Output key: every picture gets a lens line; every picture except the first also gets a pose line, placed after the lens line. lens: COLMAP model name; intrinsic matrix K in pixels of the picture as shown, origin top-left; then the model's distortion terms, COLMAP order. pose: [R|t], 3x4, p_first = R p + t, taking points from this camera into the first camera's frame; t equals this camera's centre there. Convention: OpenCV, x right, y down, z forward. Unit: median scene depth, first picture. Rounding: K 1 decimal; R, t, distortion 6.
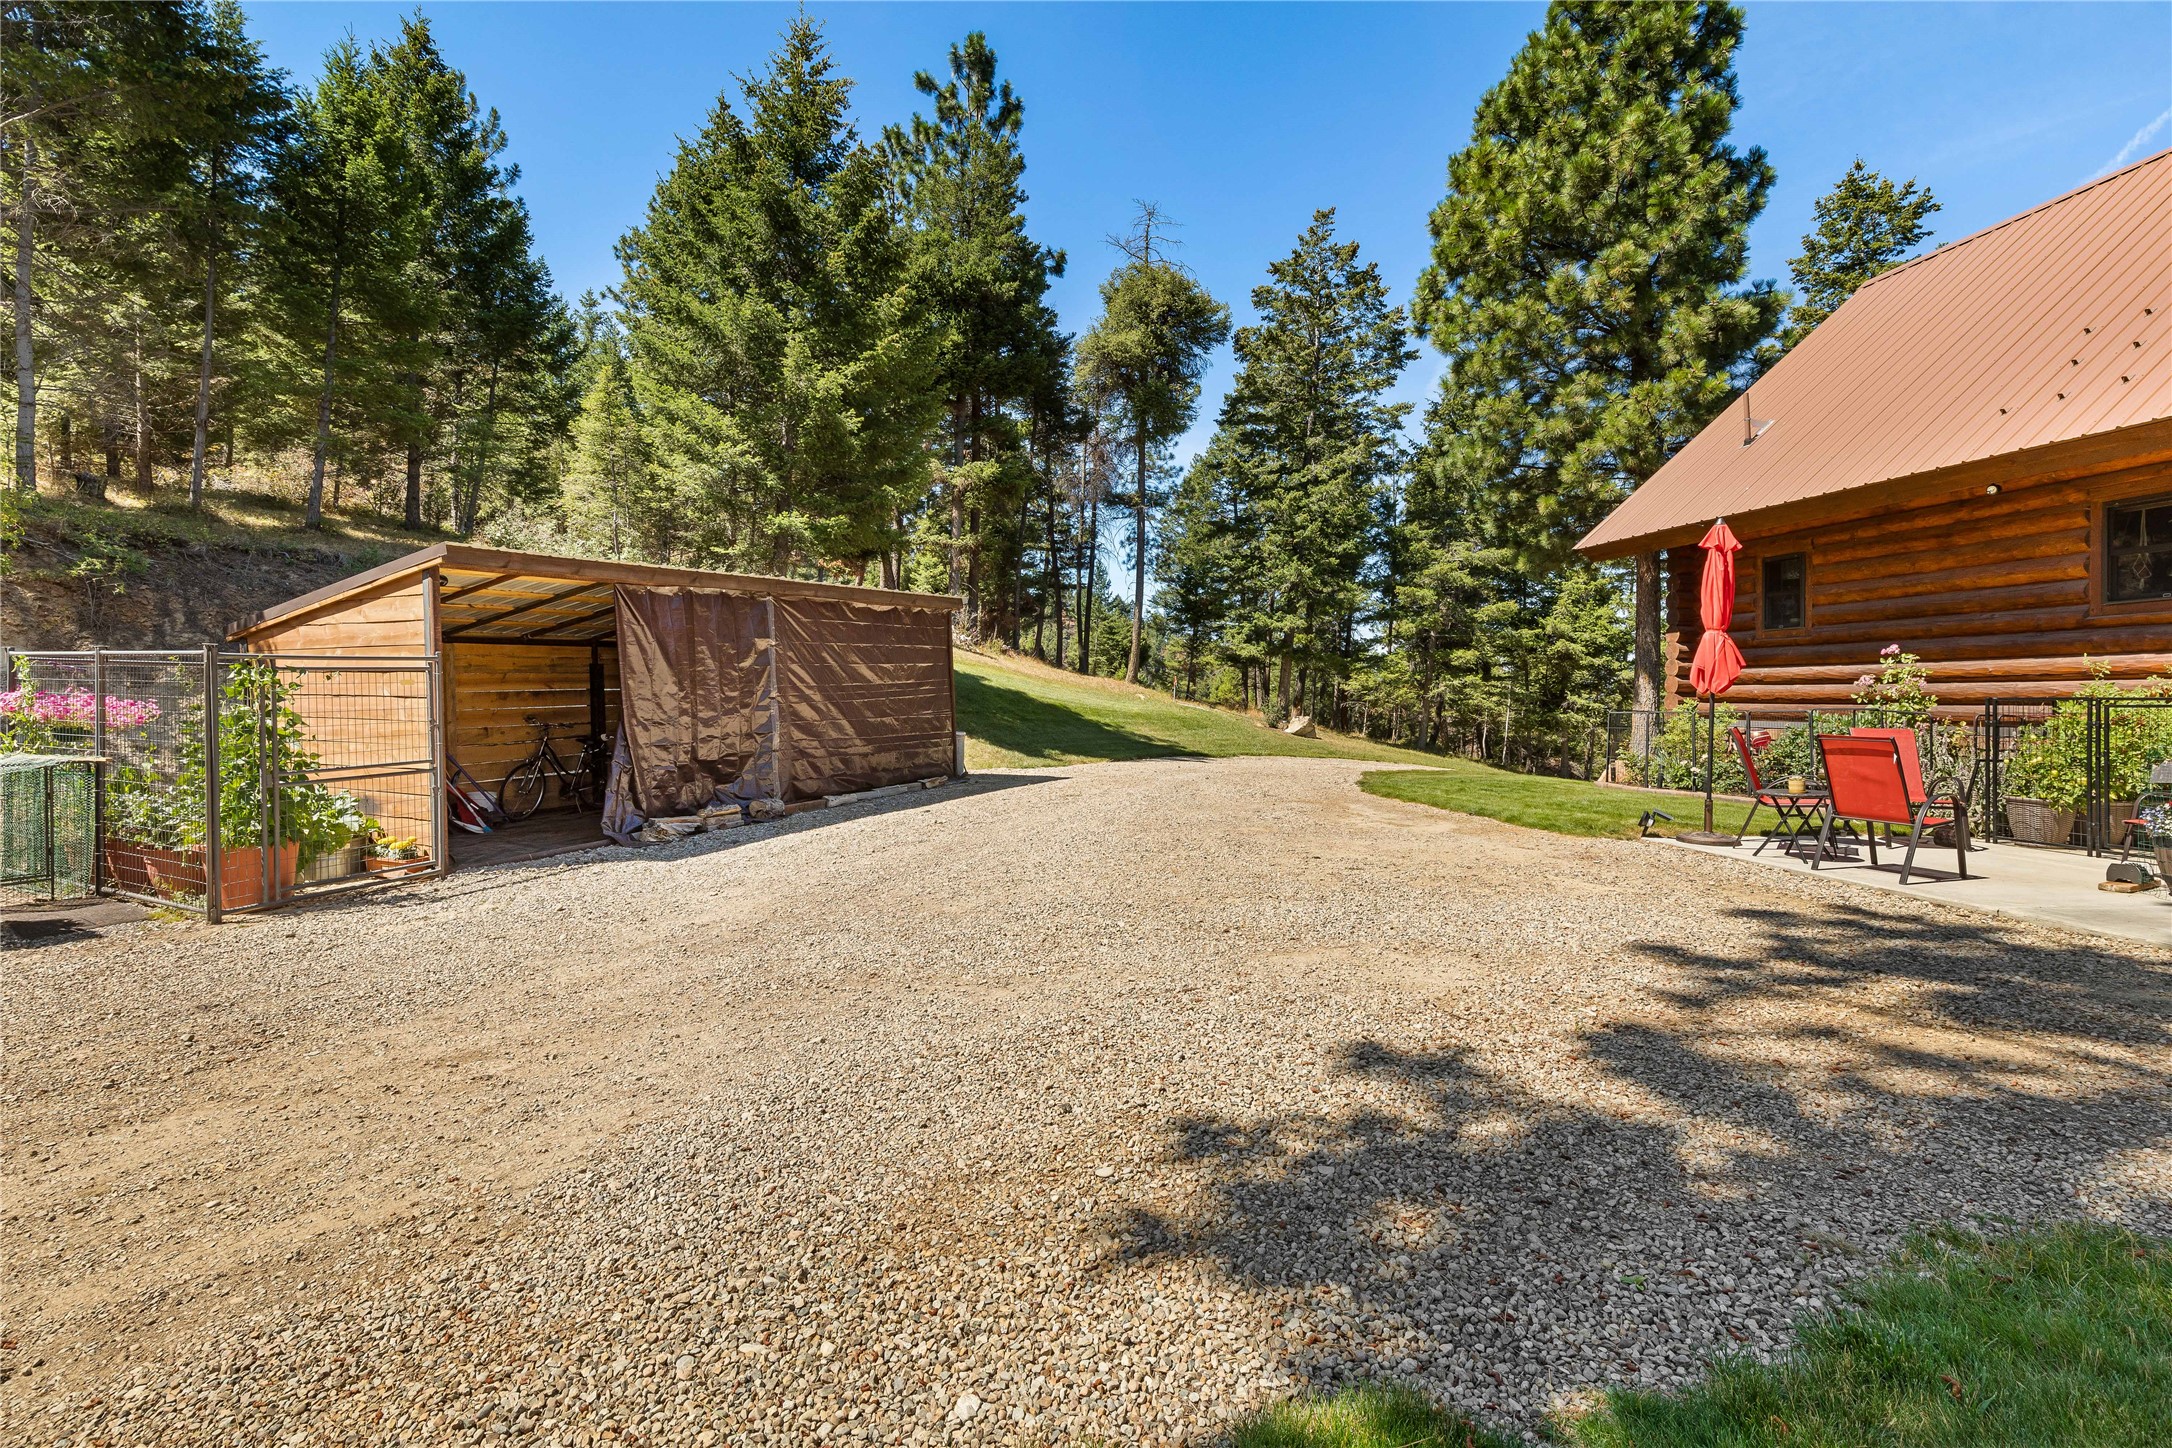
lens RADIAL K [[964.1, 0, 1093.7], [0, 964.1, 706.8], [0, 0, 1]] dist [-0.004609, -0.000078]
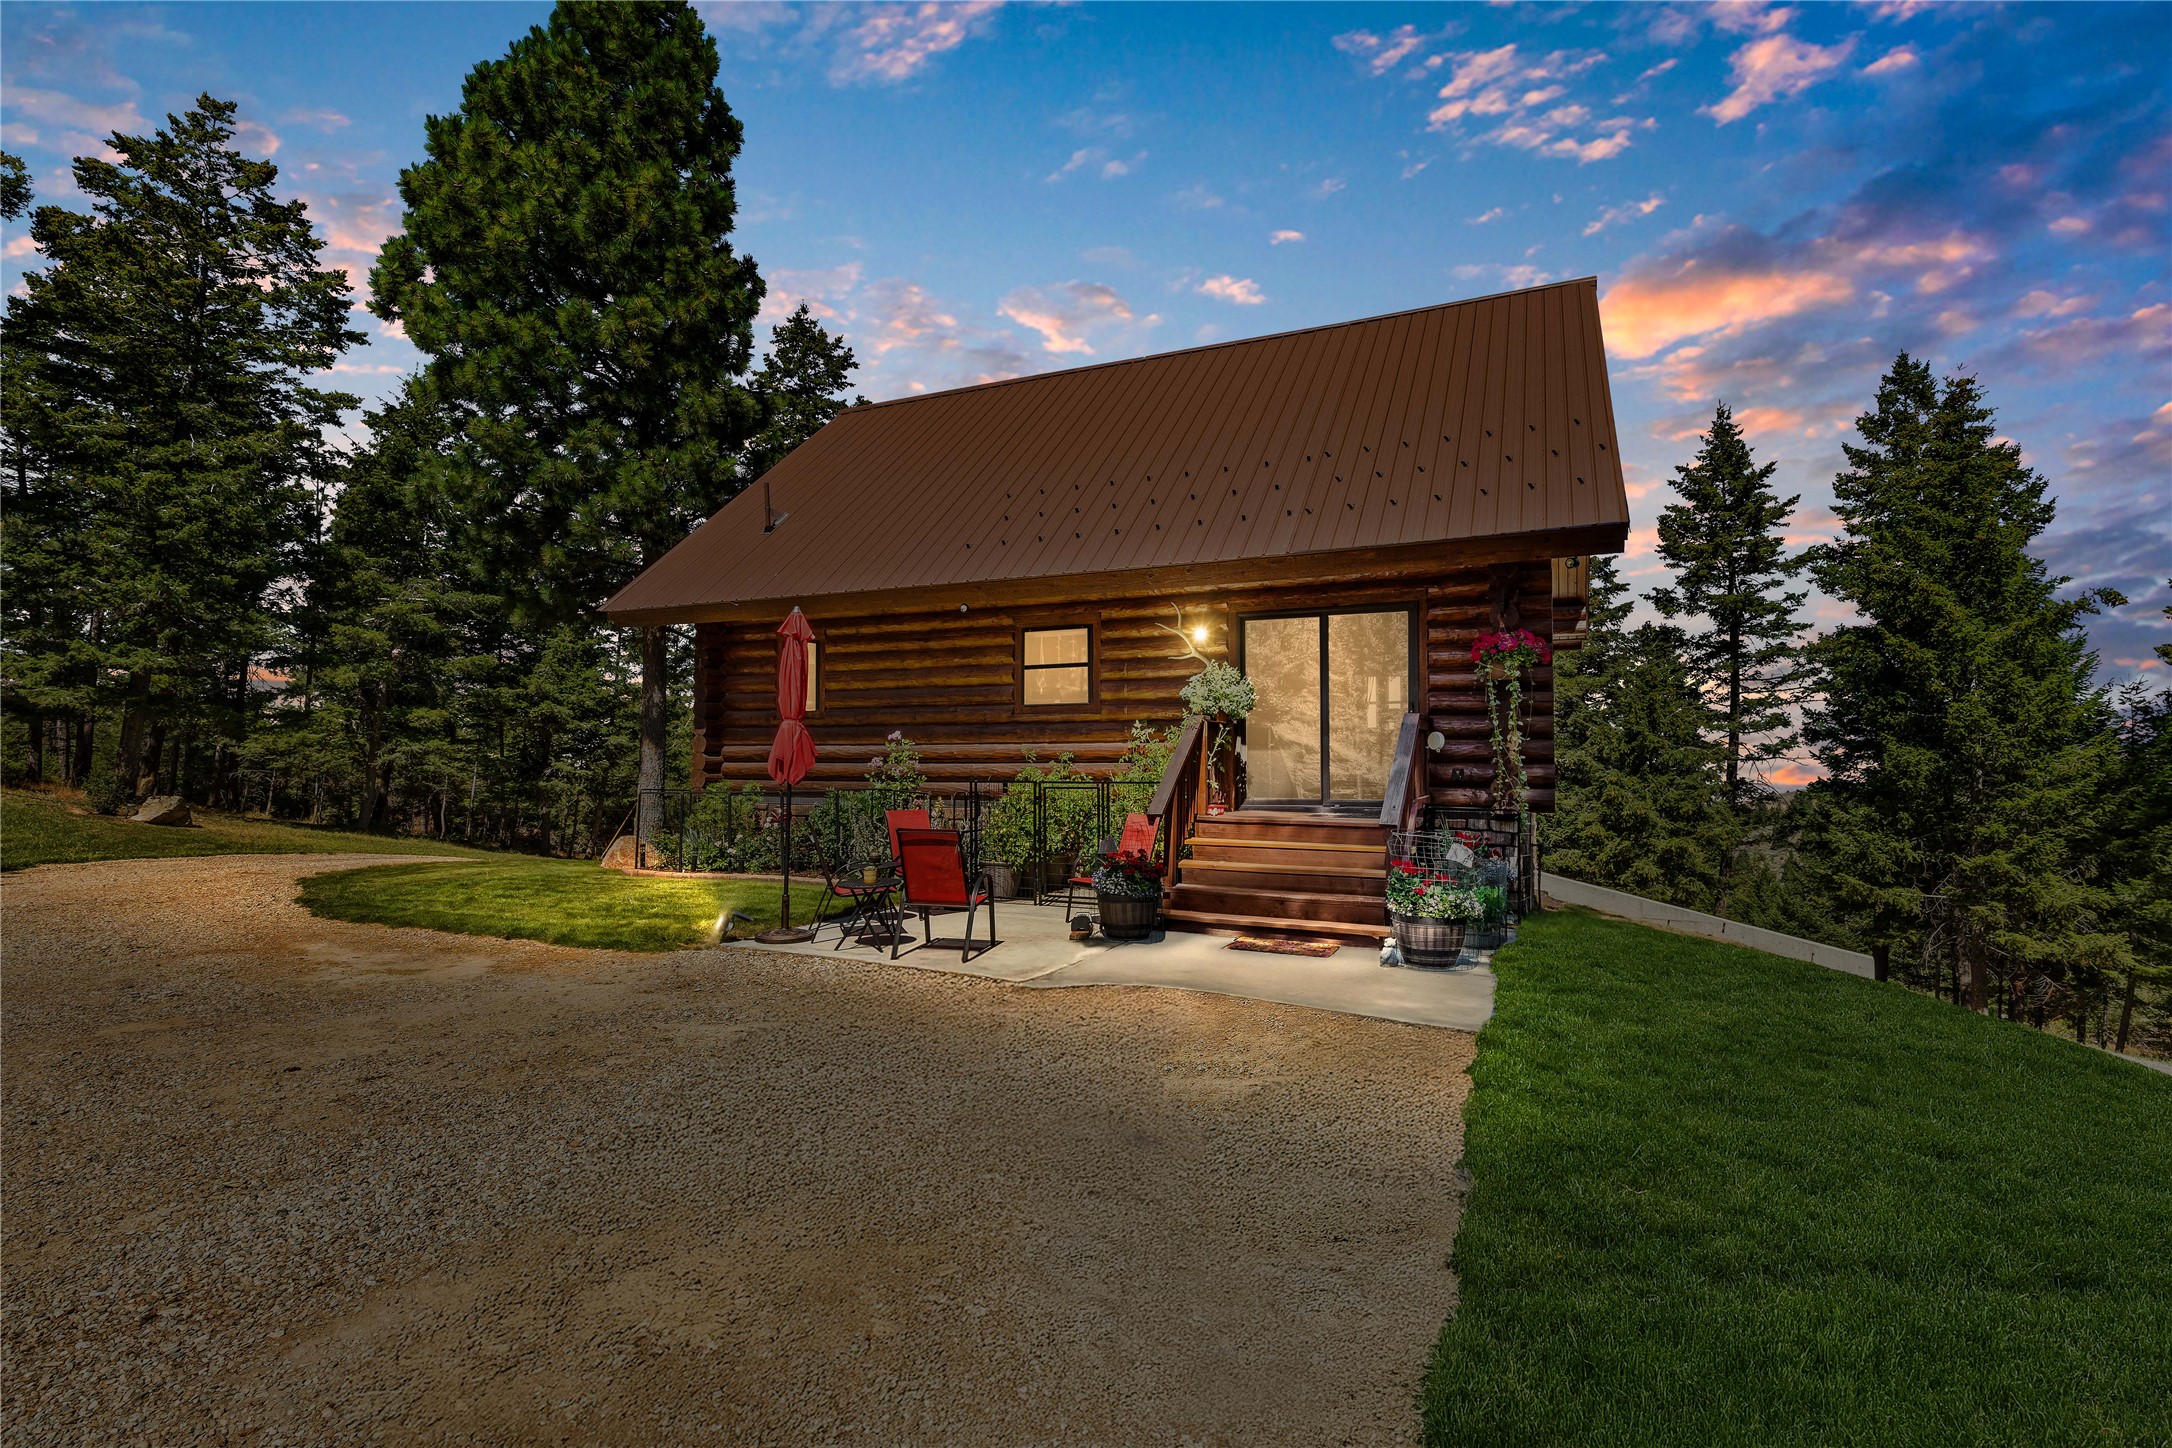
lens RADIAL K [[993.0, 0, 1072.0], [0, 993.0, 720.7], [0, 0, 1]] dist [0.009819, -0.000435]
pose [[0.568067, 0.024637, 0.822613, -0.010664], [0.010807, 0.999242, -0.037390, -0.015512], [-0.822911, 0.030130, 0.567370, 0.080490]]
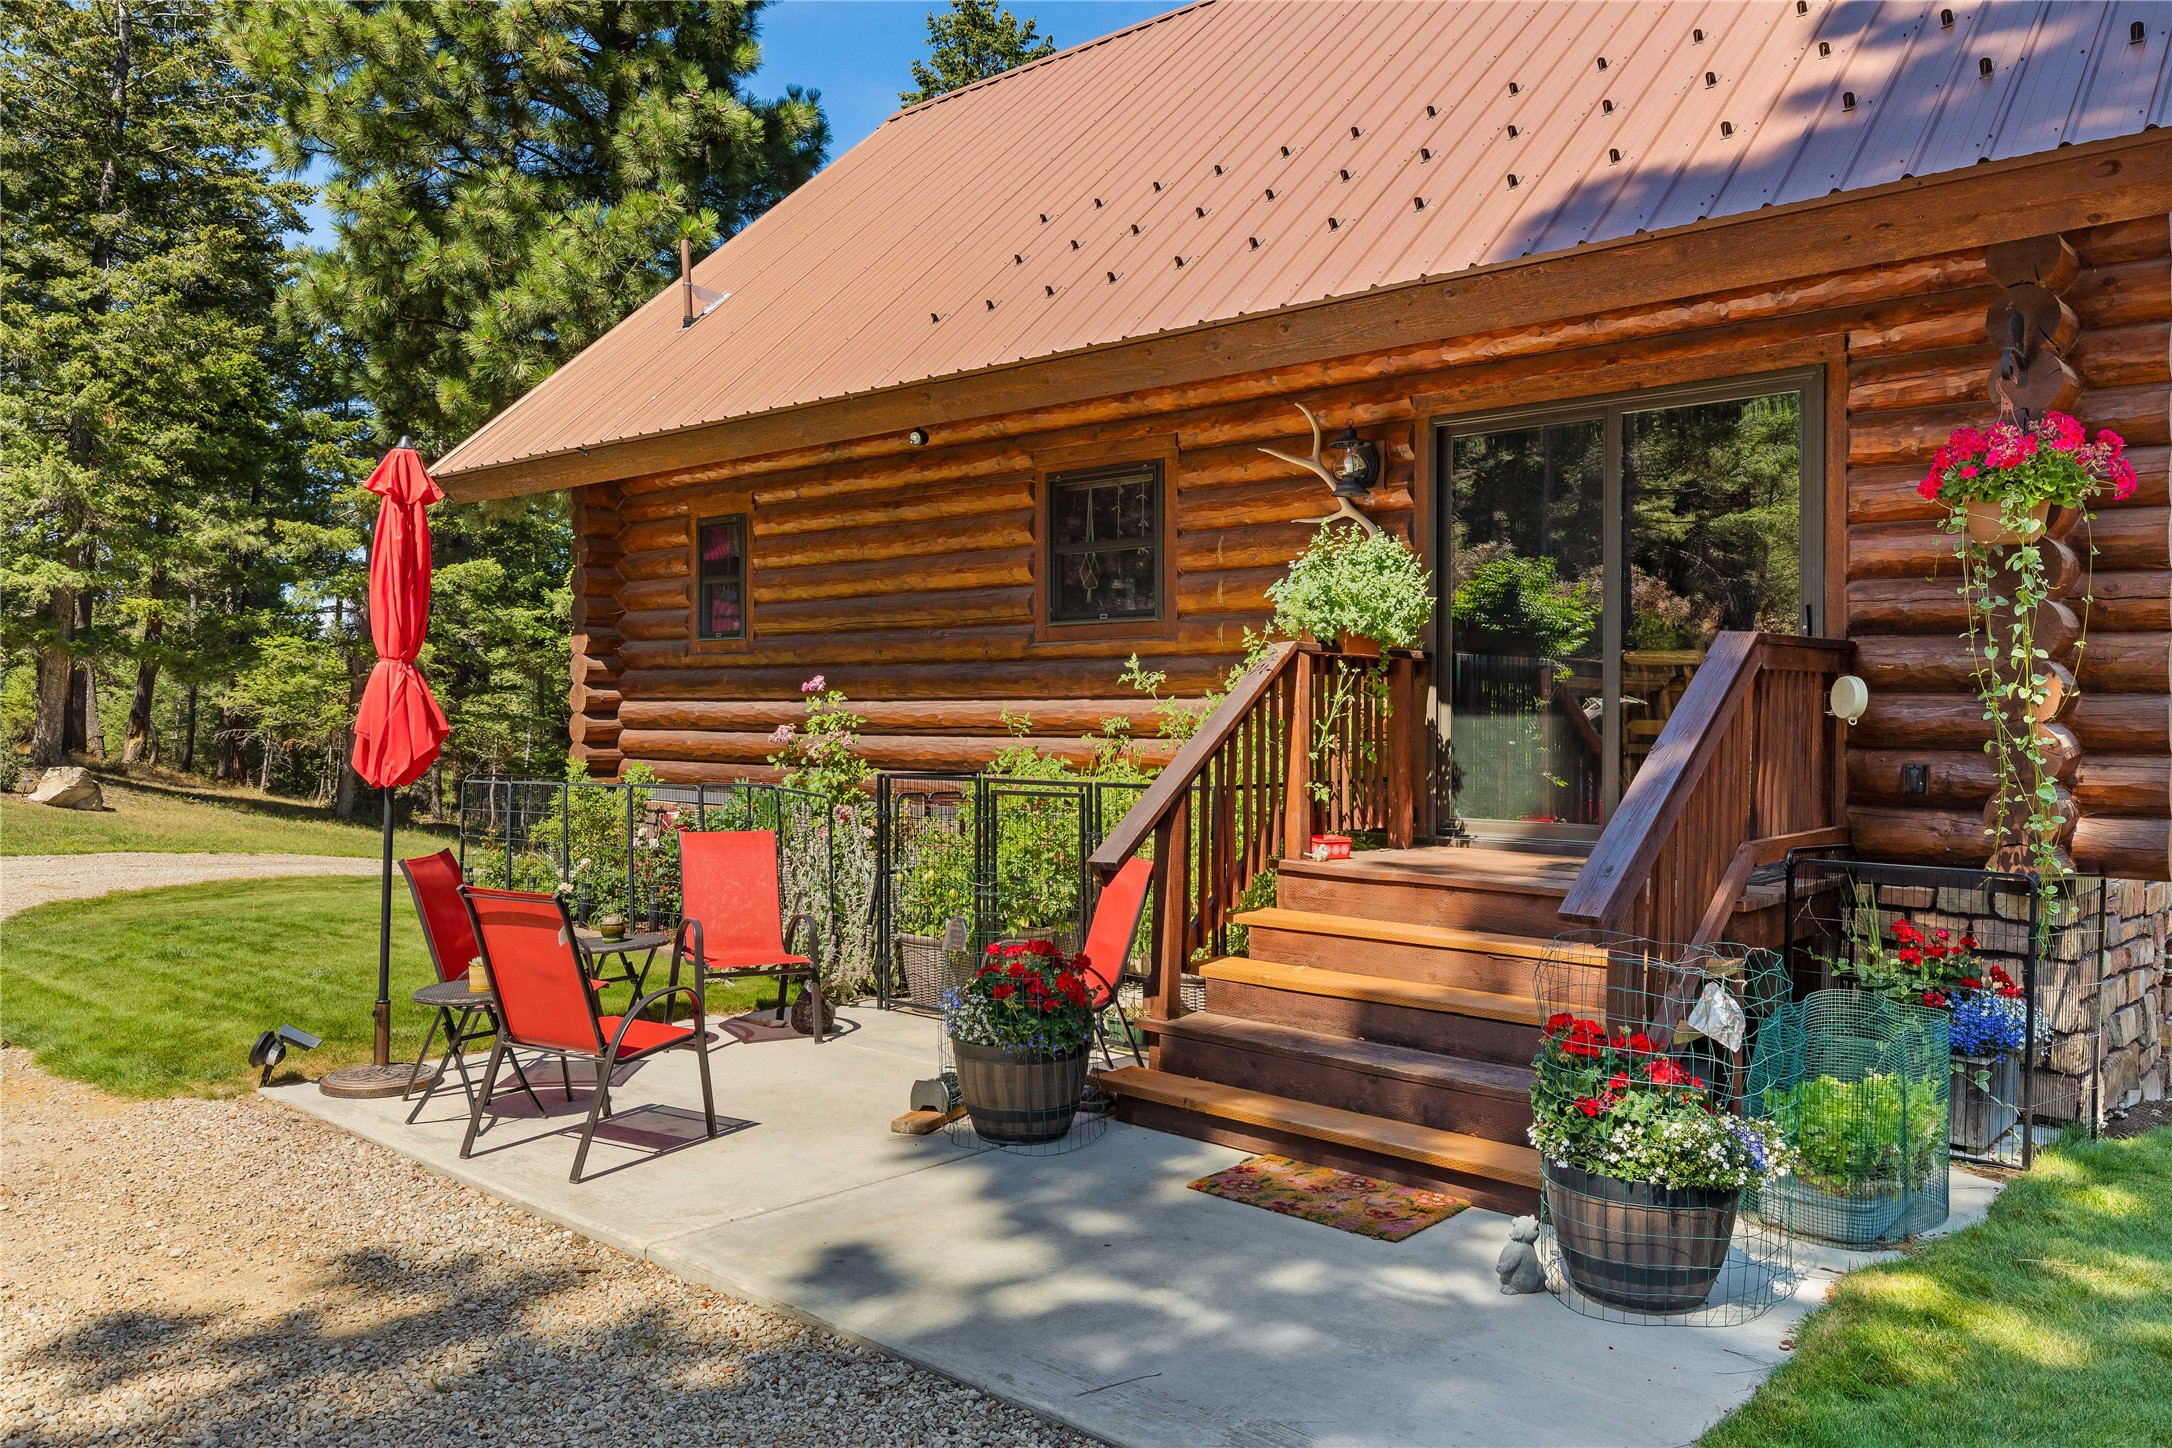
lens RADIAL K [[1564.2, 0, 1095.0], [0, 1564.2, 704.3], [0, 0, 1]] dist [-0.003093, -0.001556]
pose [[0.774720, -0.001630, 0.632302, 0.174895], [0.007570, 0.999949, -0.006698, -0.019769], [-0.632259, 0.009975, 0.774693, 0.059832]]
